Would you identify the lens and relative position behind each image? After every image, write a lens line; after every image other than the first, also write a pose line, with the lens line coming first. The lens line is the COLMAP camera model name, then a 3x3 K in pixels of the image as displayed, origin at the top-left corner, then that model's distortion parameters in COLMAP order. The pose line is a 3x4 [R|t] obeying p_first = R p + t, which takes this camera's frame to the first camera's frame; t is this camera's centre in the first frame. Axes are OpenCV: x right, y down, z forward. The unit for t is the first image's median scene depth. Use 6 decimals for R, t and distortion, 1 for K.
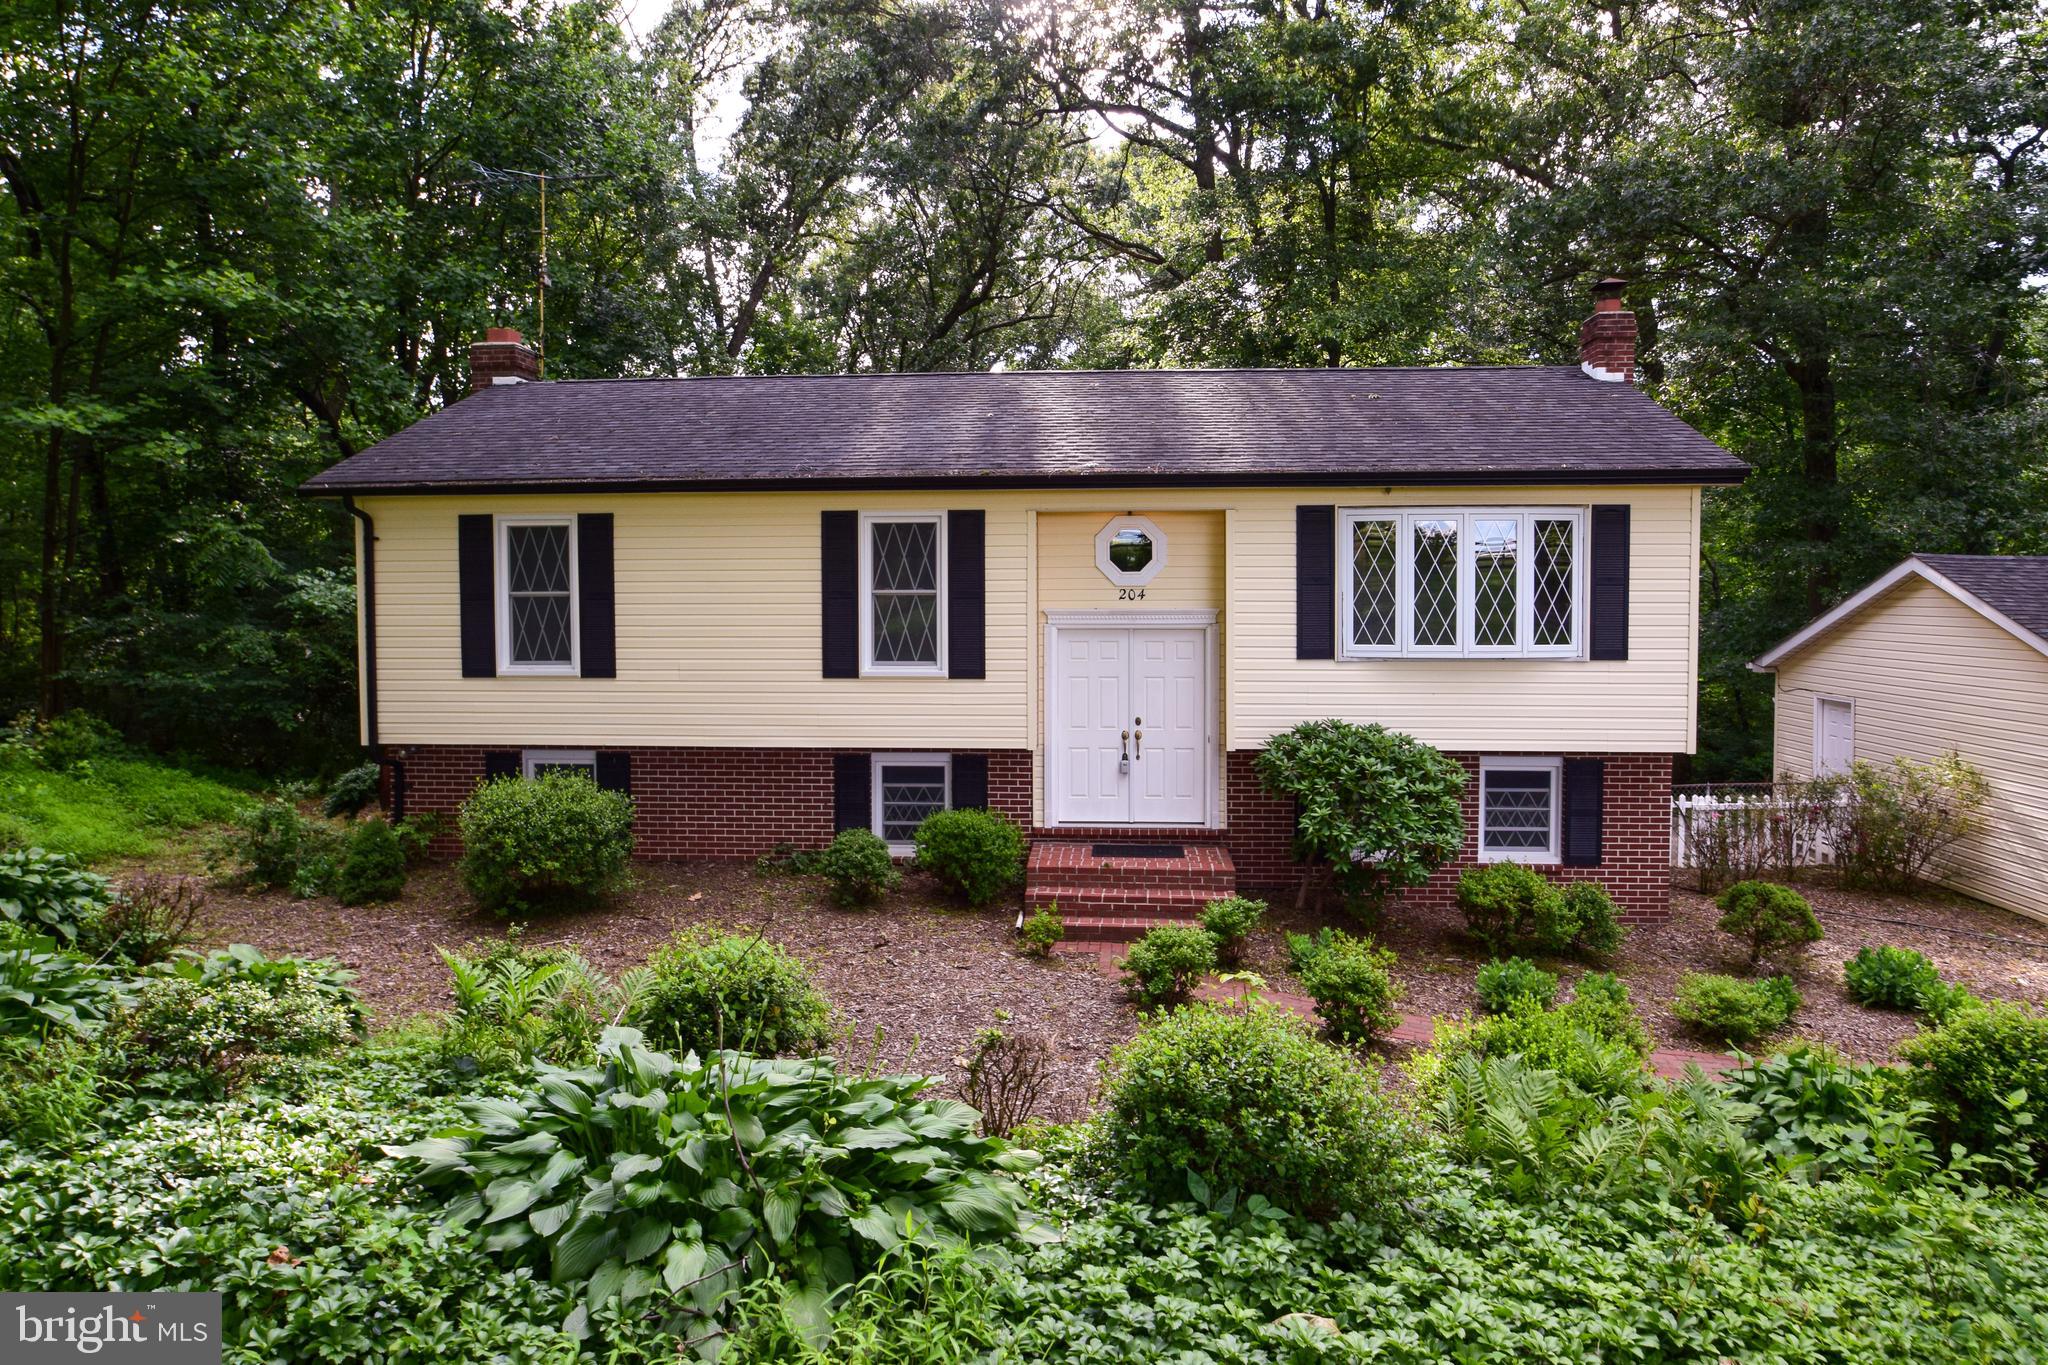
lens RADIAL K [[1281.9, 0, 1039.2], [0, 1281.9, 659.7], [0, 0, 1]] dist [-0.027889, 0.013451]
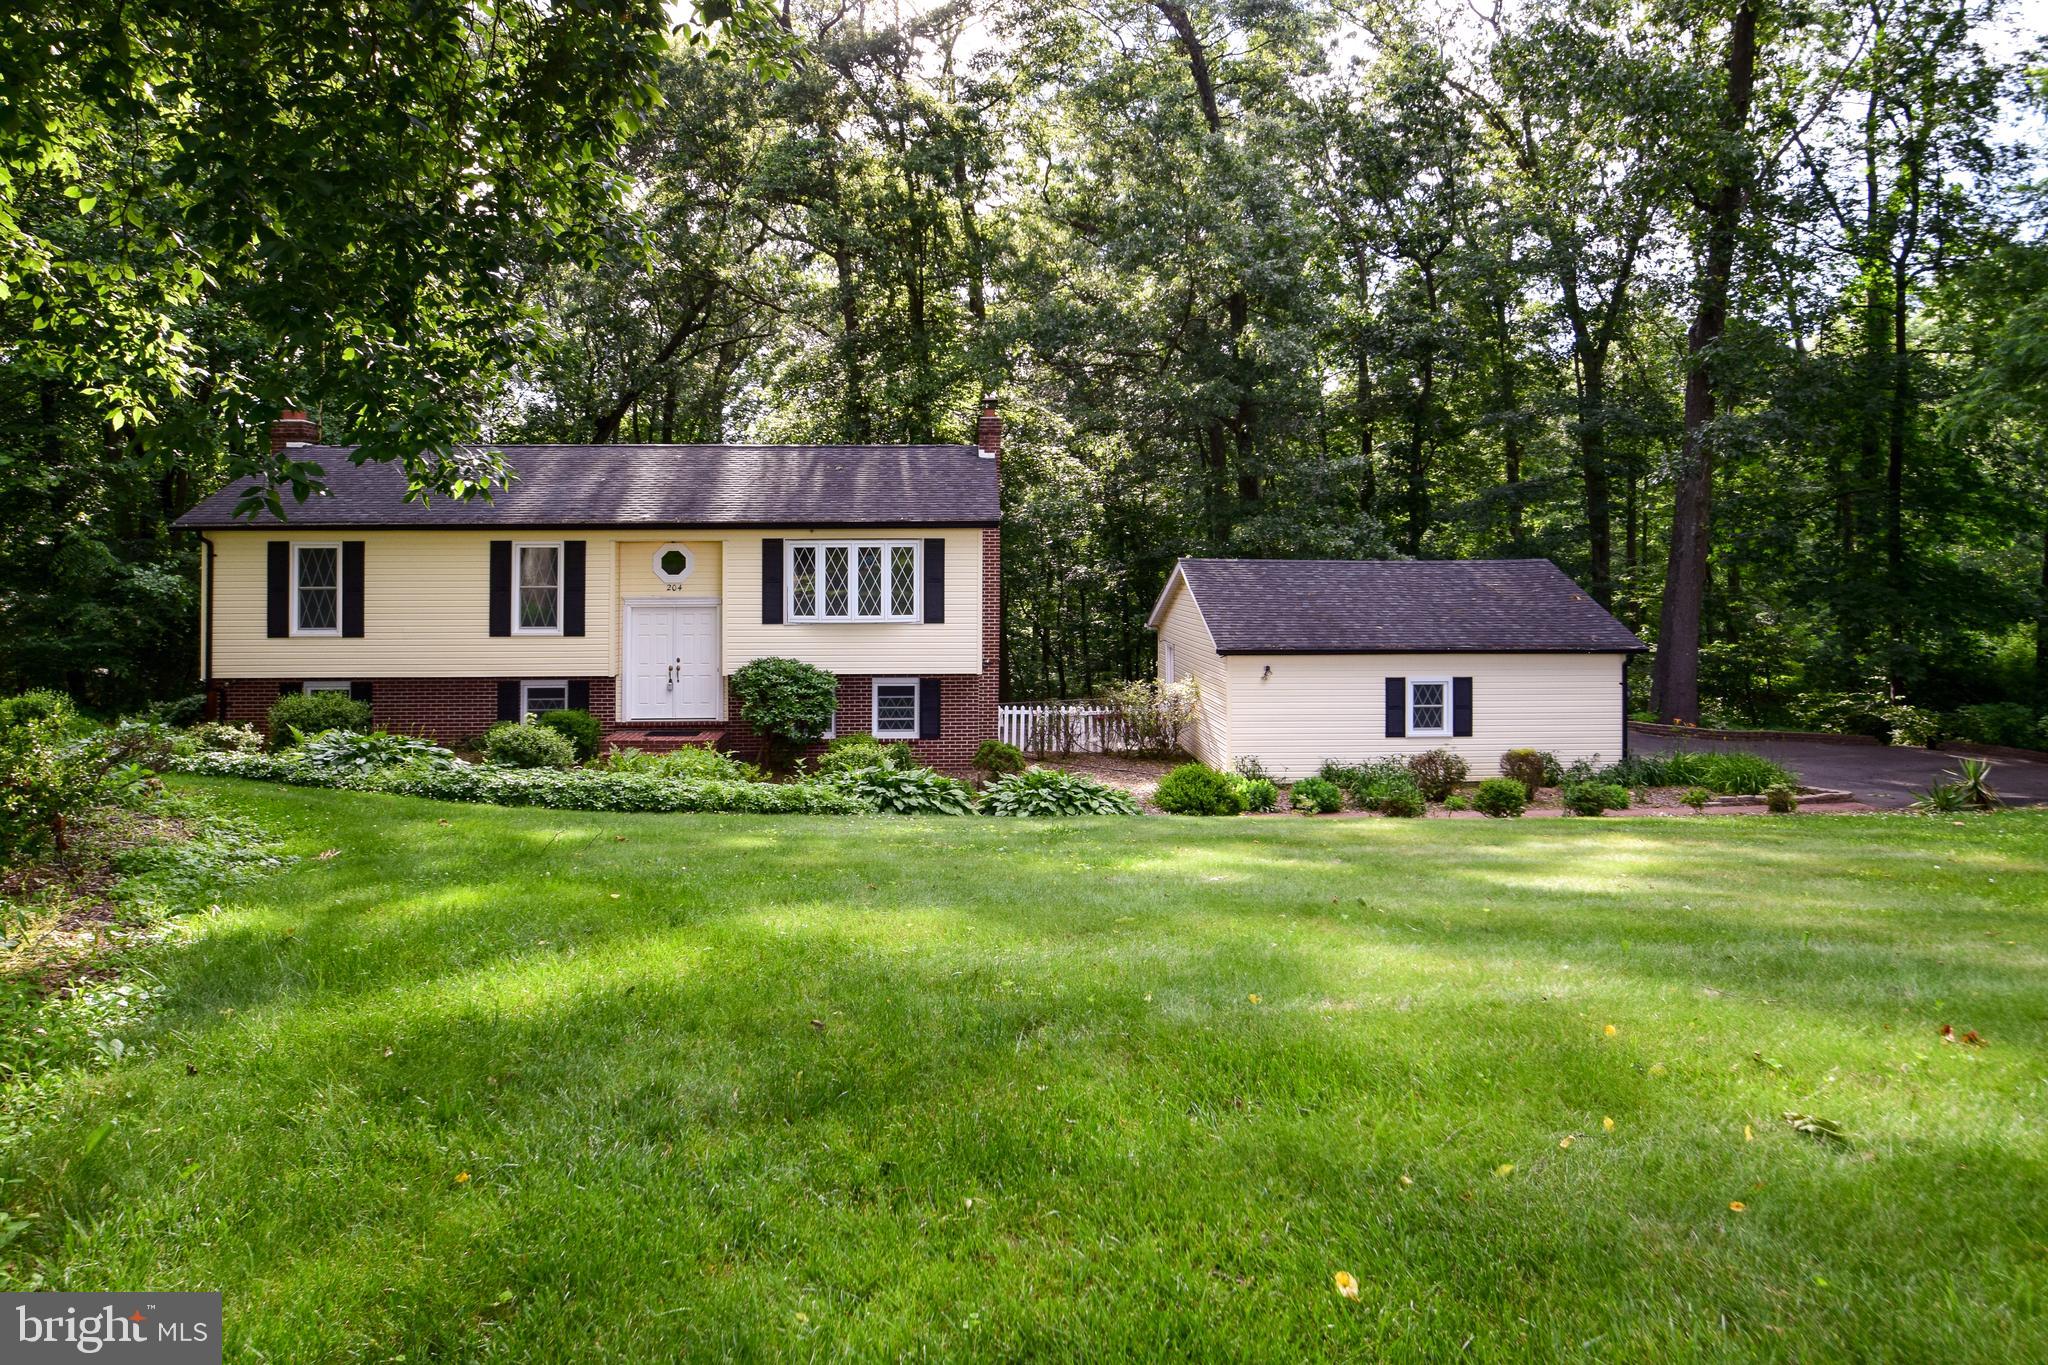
lens RADIAL K [[1281.9, 0, 1017.1], [0, 1281.9, 544.1], [0, 0, 1]] dist [-0.027889, 0.013451]
pose [[0.990283, 0.001746, 0.139058, 0.297731], [0.006676, 0.998172, -0.060071, -0.001893], [-0.138908, 0.060415, 0.988461, -0.814281]]
